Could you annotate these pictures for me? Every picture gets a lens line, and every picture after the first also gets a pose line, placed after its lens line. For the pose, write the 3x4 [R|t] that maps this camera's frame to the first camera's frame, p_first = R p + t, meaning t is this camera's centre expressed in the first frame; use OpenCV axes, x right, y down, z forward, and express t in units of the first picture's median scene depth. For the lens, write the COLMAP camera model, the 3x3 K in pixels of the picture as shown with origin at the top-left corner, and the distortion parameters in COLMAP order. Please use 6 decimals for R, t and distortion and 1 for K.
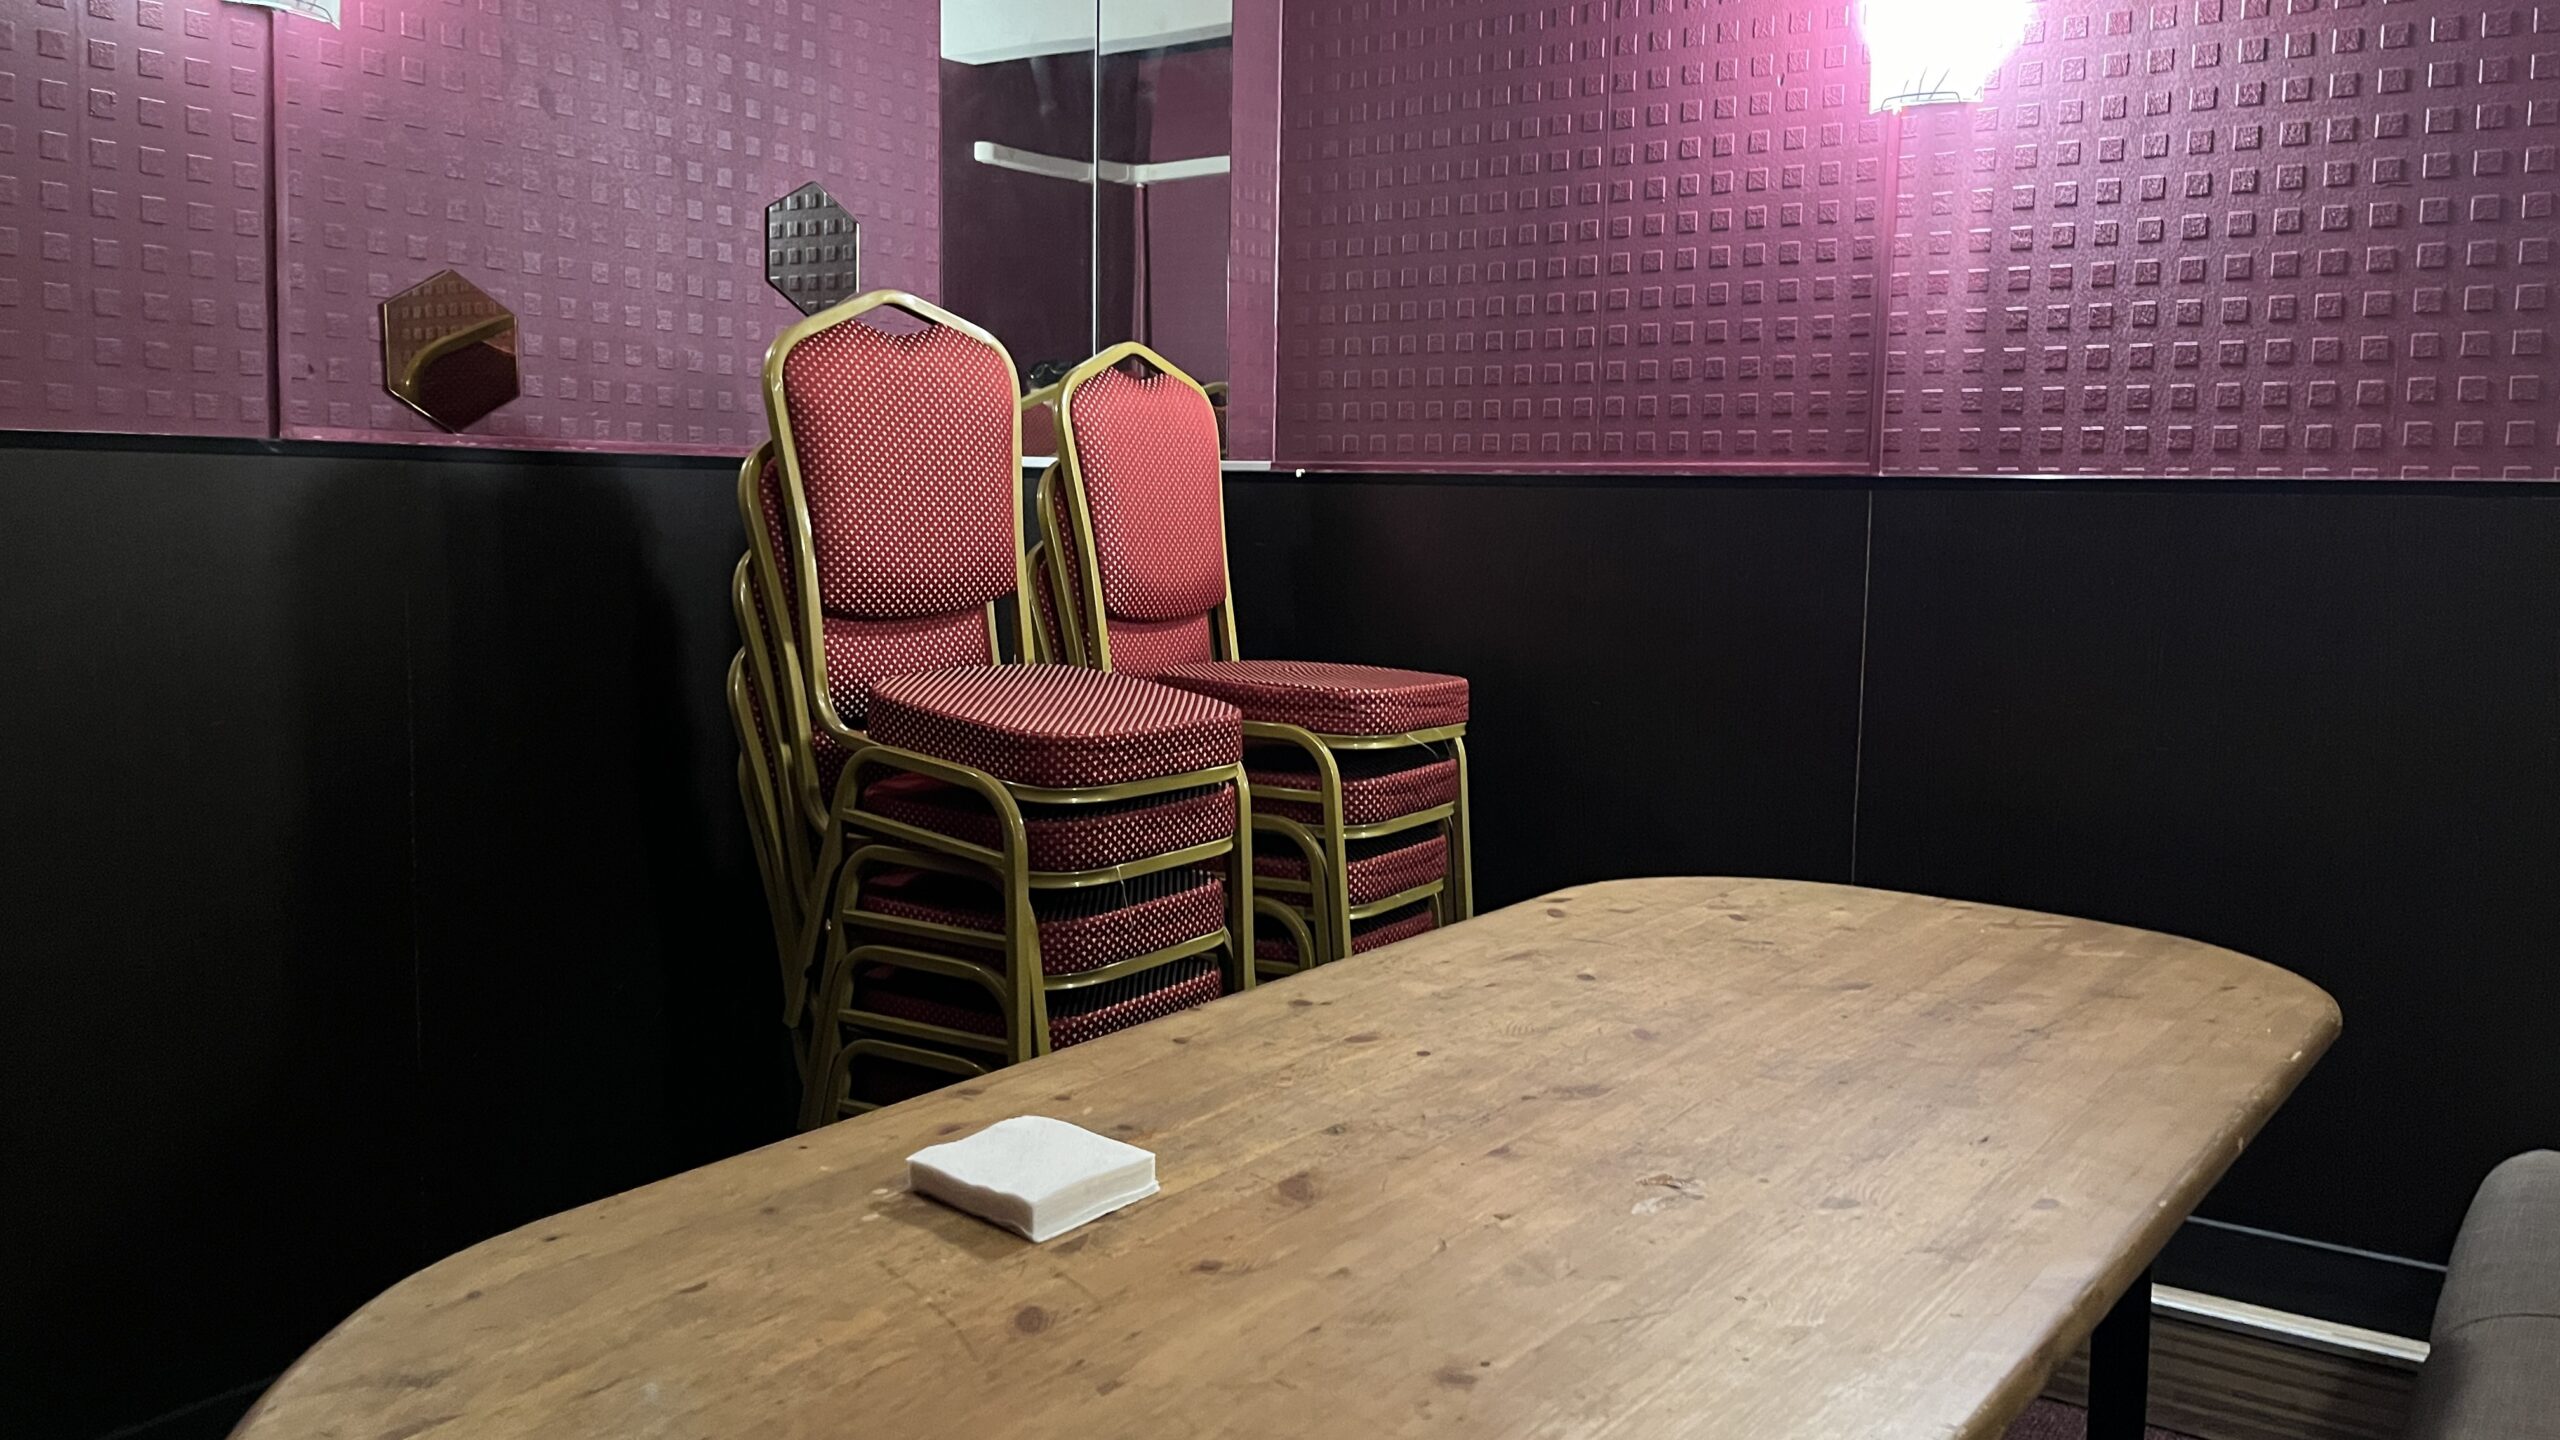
lens RADIAL K [[1935.3, 0, 1295.1], [0, 1935.3, 708.7], [0, 0, 1]] dist [0.071073, -0.093282]
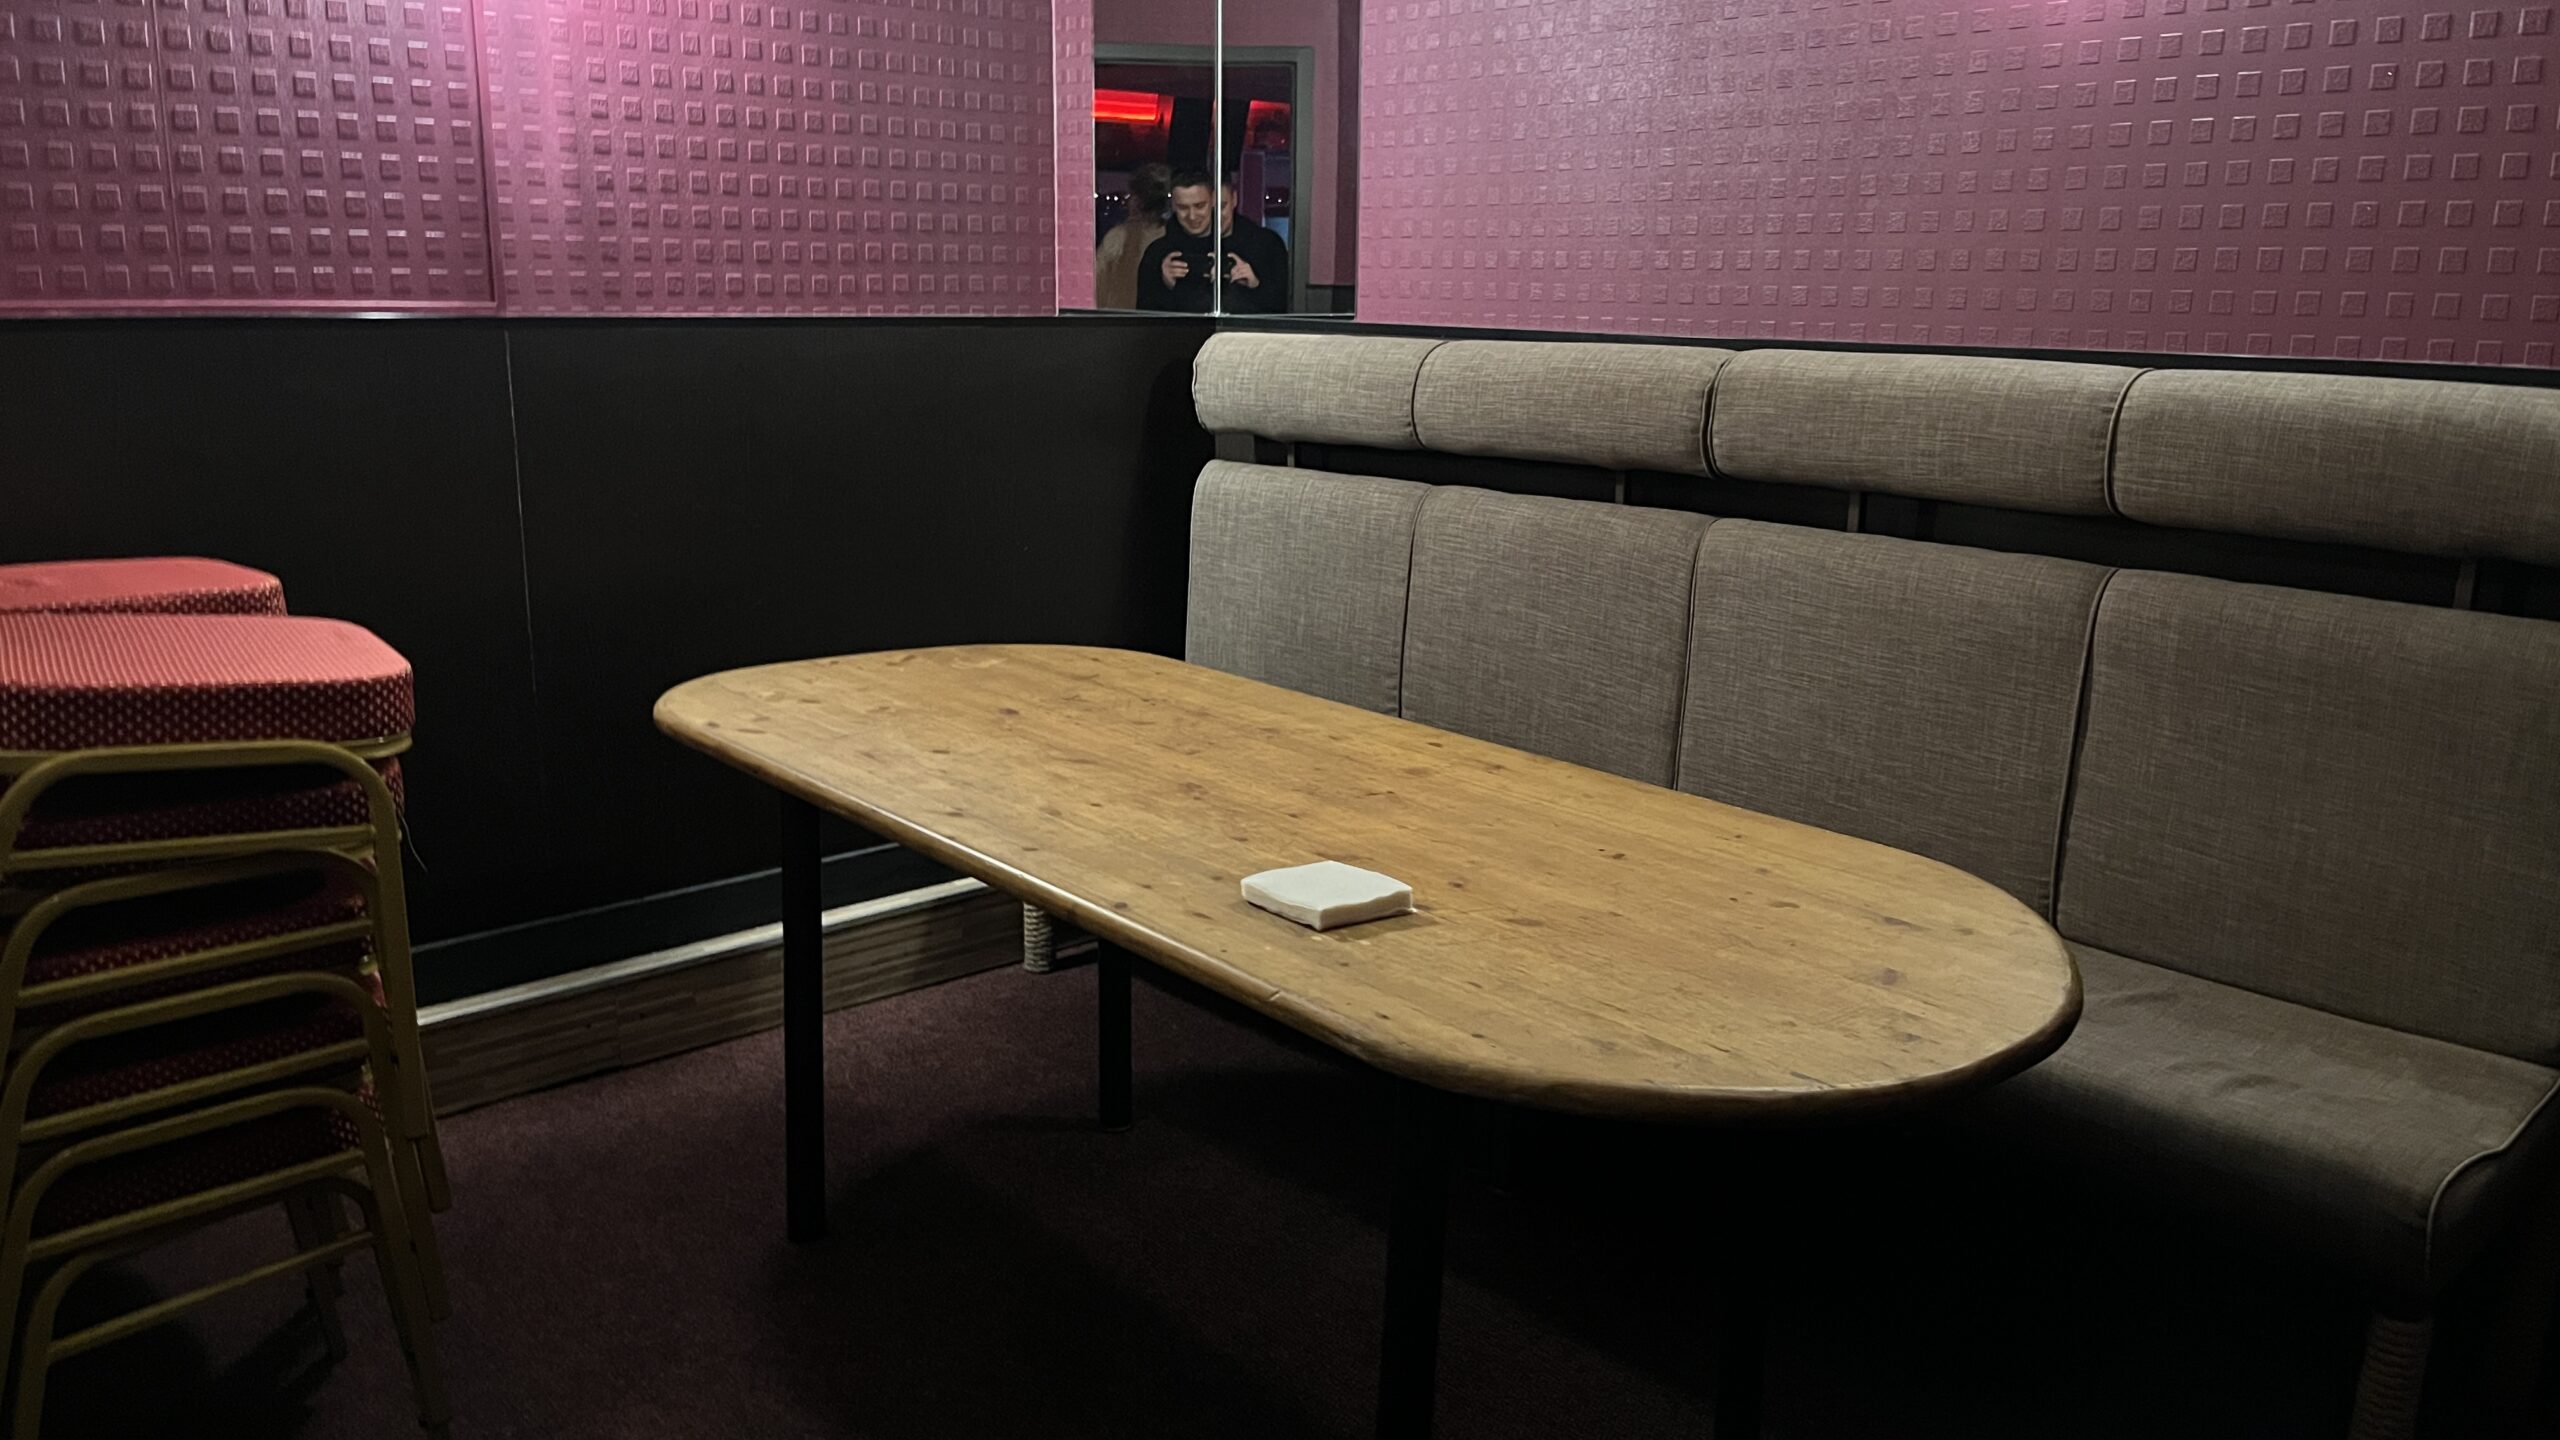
lens RADIAL K [[1935.3, 0, 1293.8], [0, 1935.3, 730.7], [0, 0, 1]] dist [0.071073, -0.093282]
pose [[0.221738, -0.236754, 0.945928, -0.790197], [0.095026, 0.970706, 0.220680, -0.106388], [-0.970465, 0.040955, 0.237740, 0.365986]]
